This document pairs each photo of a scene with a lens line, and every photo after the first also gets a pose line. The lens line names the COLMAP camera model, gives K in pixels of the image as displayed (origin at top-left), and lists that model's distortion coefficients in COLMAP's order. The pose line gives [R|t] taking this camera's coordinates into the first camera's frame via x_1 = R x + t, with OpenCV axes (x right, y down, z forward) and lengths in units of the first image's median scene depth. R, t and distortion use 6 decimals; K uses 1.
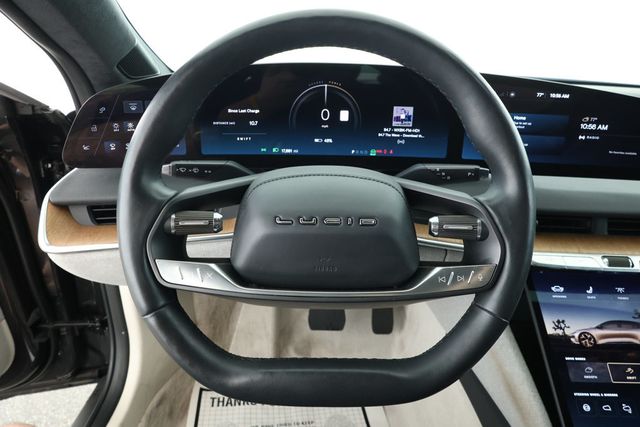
lens RADIAL K [[448.9, 0, 329.5], [0, 448.9, 211.3], [0, 0, 1]] dist [-0.013880, 0.000090]
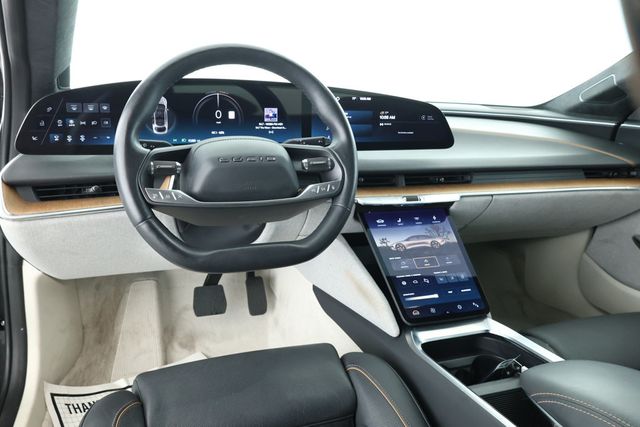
lens RADIAL K [[515.1, 0, 320.0], [0, 515.1, 213.5], [0, 0, 1]] dist [0.093494, 0.004684]
pose [[0.942139, -0.082141, 0.325003, -0.275507], [0.117714, 0.988840, -0.091318, 0.296686], [-0.313875, 0.124292, 0.941294, -0.644149]]
